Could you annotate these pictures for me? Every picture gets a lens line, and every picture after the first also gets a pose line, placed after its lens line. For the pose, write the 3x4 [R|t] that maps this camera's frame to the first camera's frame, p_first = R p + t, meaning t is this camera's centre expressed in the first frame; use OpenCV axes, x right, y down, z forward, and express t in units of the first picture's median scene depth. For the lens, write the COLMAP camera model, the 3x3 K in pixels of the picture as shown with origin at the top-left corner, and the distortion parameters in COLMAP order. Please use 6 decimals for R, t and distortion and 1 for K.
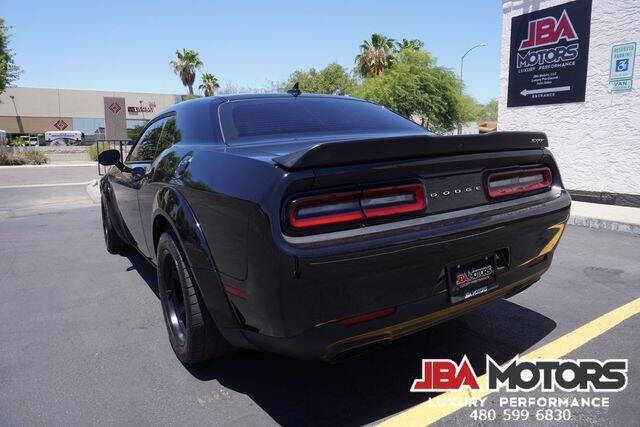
lens RADIAL K [[436.4, 0, 317.8], [0, 436.4, 207.0], [0, 0, 1]] dist [-0.060474, 0.026329]
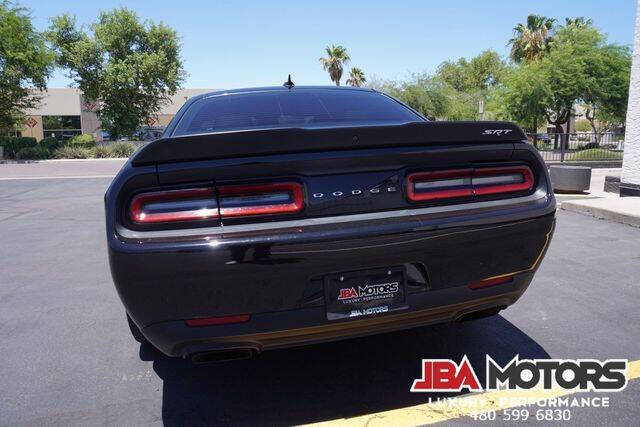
lens RADIAL K [[436.4, 0, 317.8], [0, 436.4, 207.0], [0, 0, 1]] dist [-0.060474, 0.026329]
pose [[0.942307, 0.044014, -0.331845, 0.151901], [-0.038959, 0.999001, 0.021873, -0.006366], [0.332477, -0.007683, 0.943080, 0.043712]]
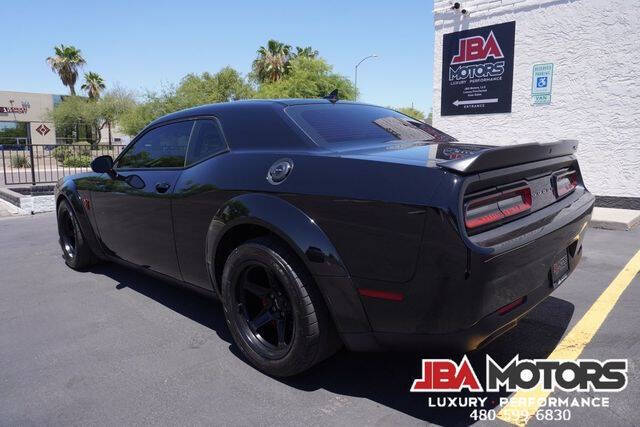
lens RADIAL K [[436.4, 0, 317.8], [0, 436.4, 207.0], [0, 0, 1]] dist [-0.060474, 0.026329]
pose [[0.969702, -0.028517, 0.242621, -0.146328], [0.031357, 0.999477, -0.007850, -0.001986], [-0.242271, 0.015220, 0.970089, 0.013568]]
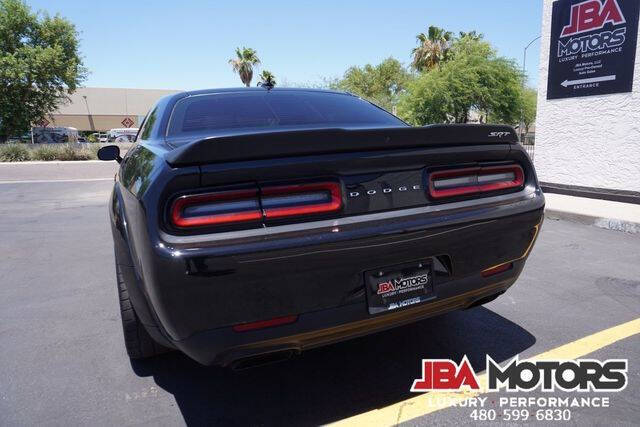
lens RADIAL K [[436.4, 0, 317.8], [0, 436.4, 207.0], [0, 0, 1]] dist [-0.060474, 0.026329]
pose [[0.991065, 0.017260, -0.132256, 0.084295], [-0.016134, 0.999824, 0.009585, -0.002291], [0.132399, -0.007366, 0.991169, 0.022378]]
